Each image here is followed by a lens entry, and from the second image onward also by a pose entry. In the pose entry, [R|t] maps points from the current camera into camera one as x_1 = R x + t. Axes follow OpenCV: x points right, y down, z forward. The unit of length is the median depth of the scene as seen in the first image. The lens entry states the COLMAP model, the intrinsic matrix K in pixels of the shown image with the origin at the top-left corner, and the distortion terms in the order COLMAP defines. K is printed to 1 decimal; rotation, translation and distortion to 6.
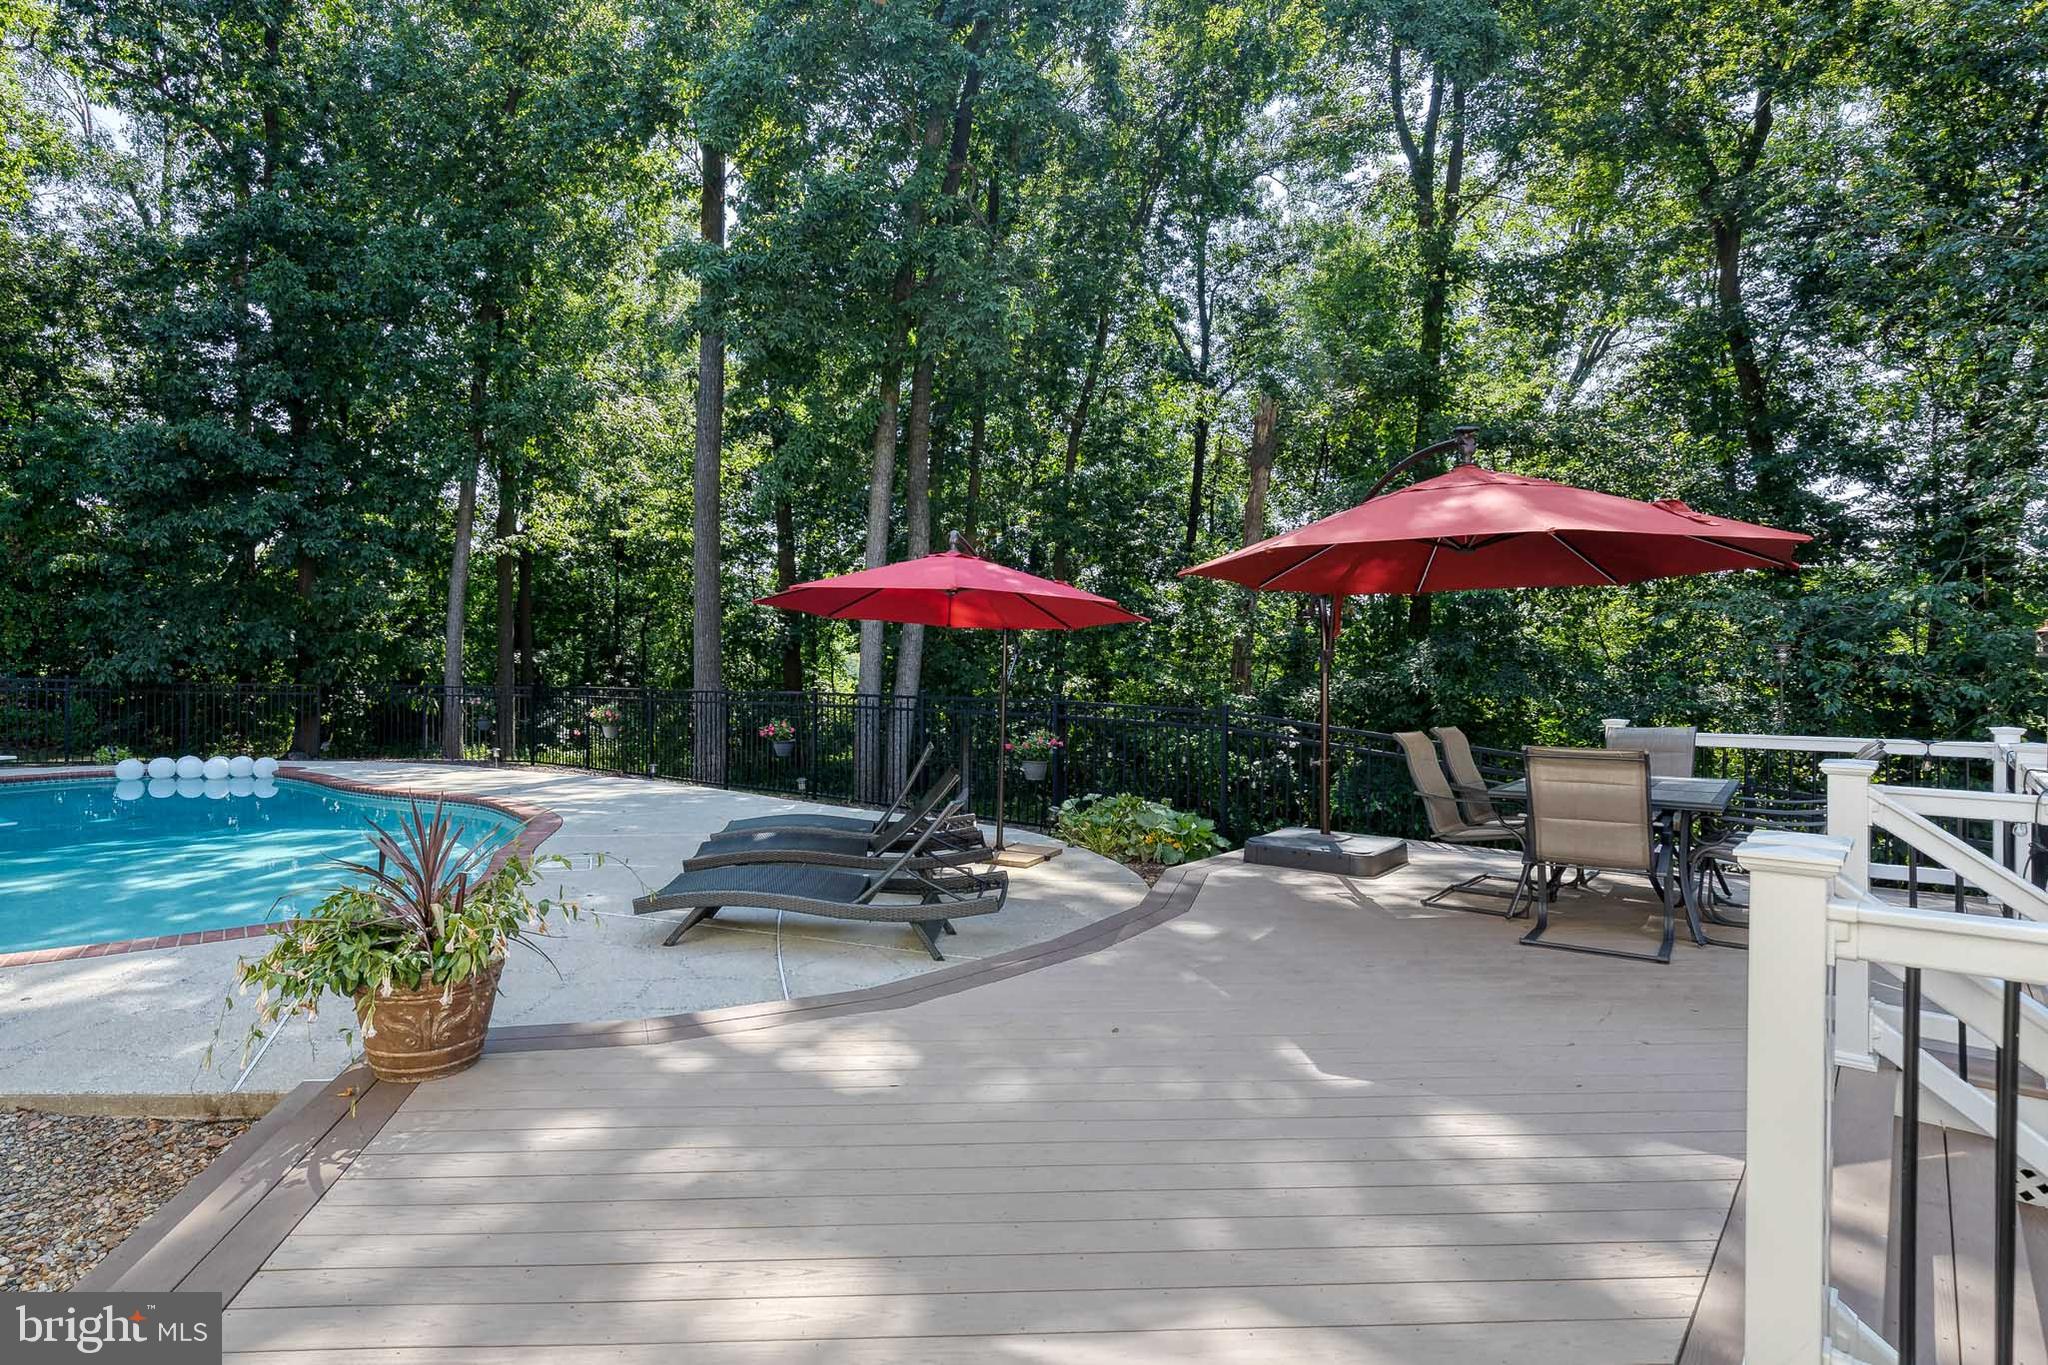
lens RADIAL K [[949.3, 0, 1033.0], [0, 949.3, 677.8], [0, 0, 1]] dist [0.015657, -0.000142]
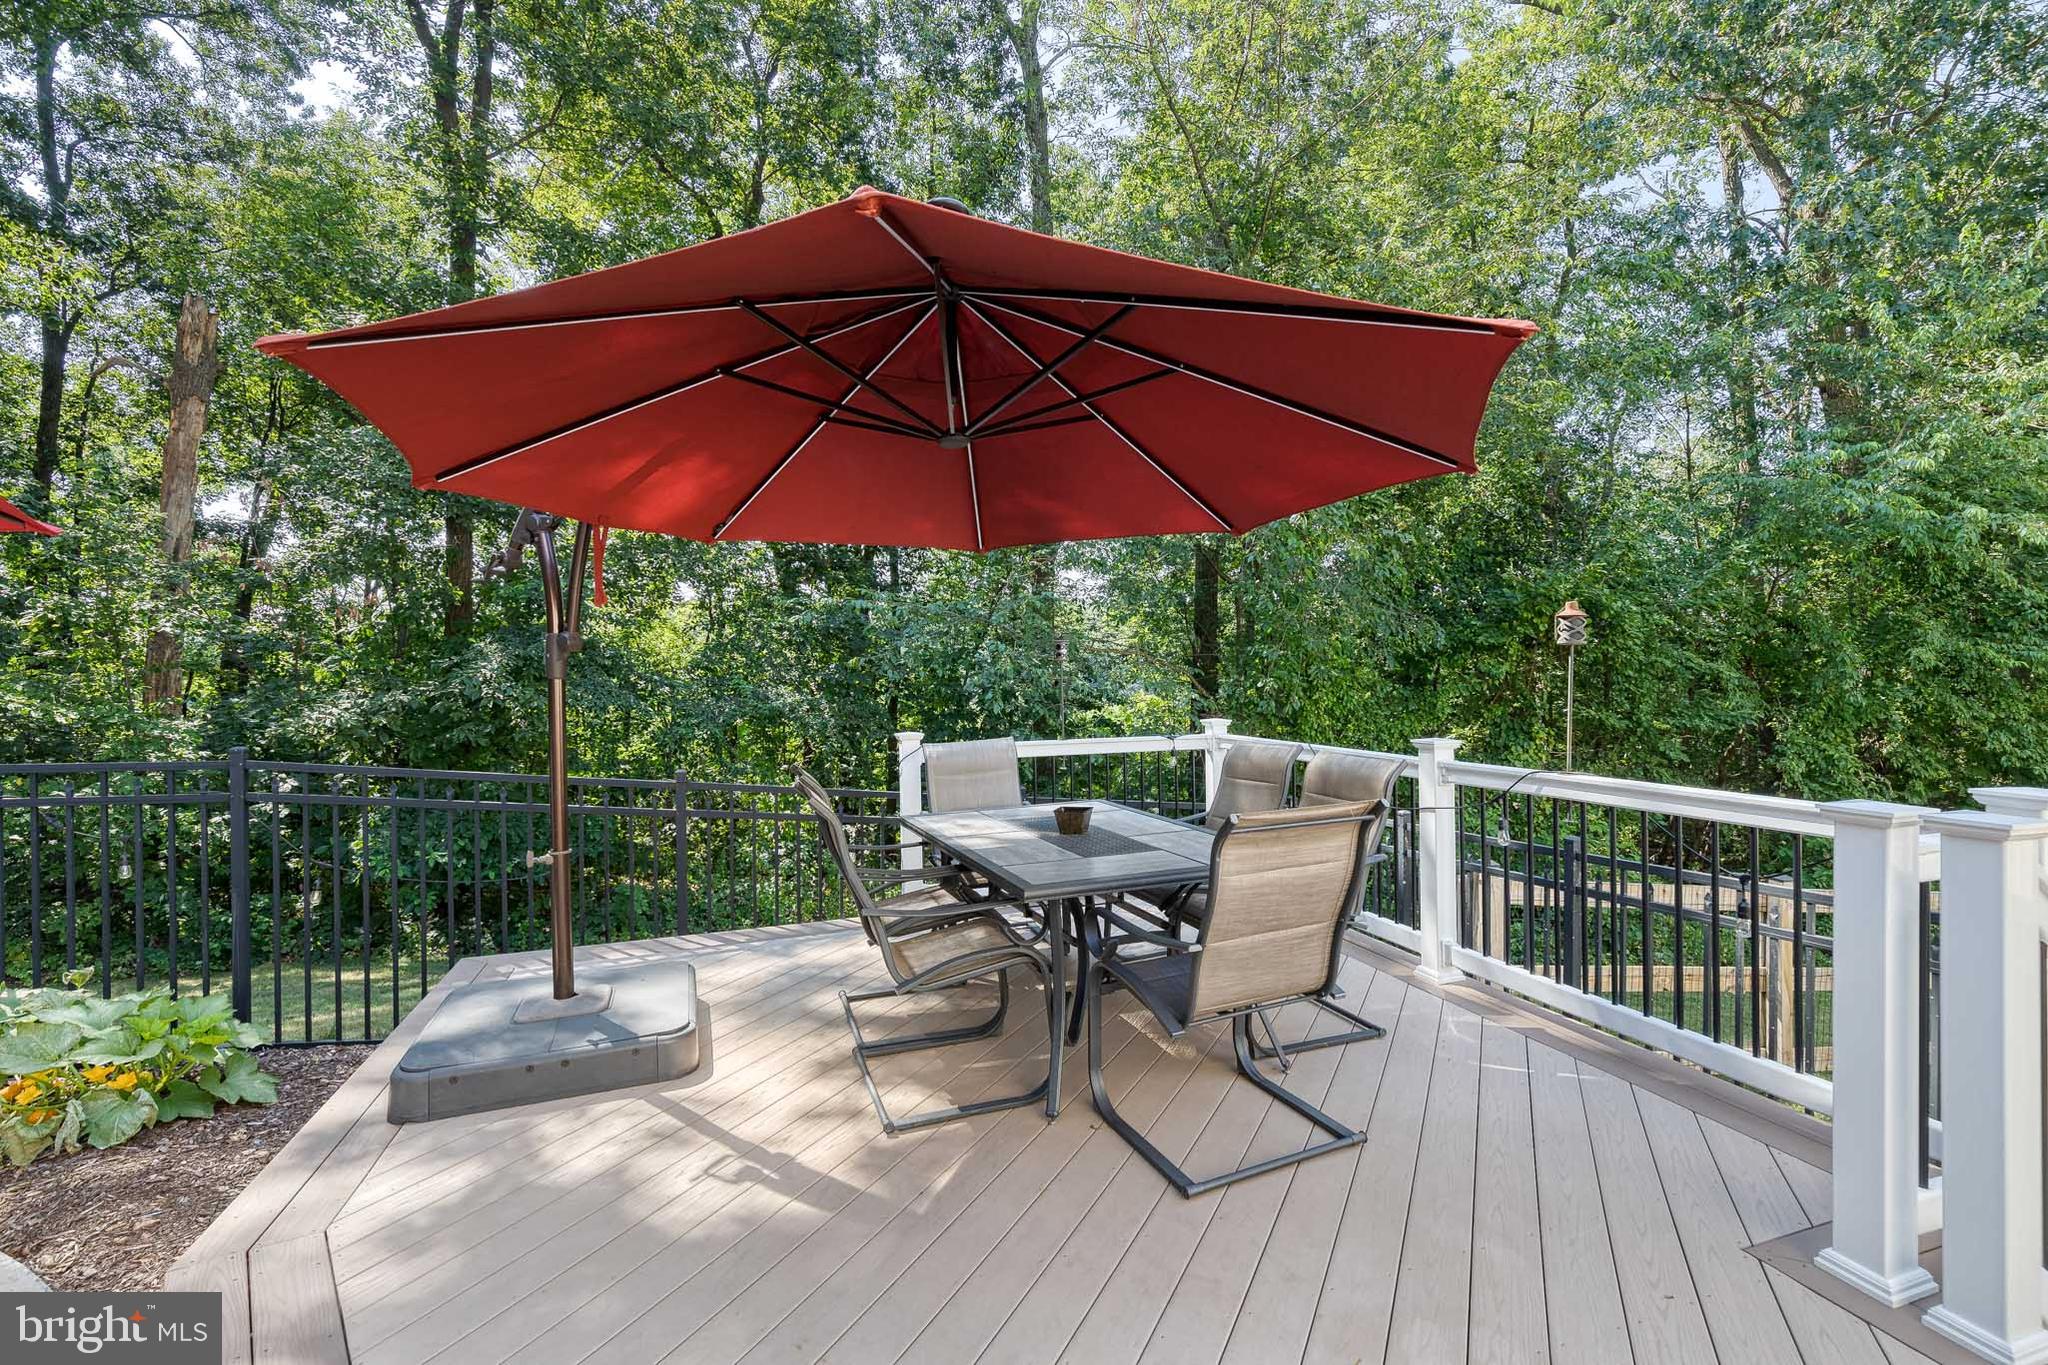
lens RADIAL K [[949.3, 0, 1033.0], [0, 949.3, 677.8], [0, 0, 1]] dist [0.015657, -0.000142]
pose [[0.571501, -0.017215, 0.820420, 0.013055], [0.022998, 0.999723, 0.004957, -0.001521], [-0.820279, 0.016035, 0.571739, 0.205711]]
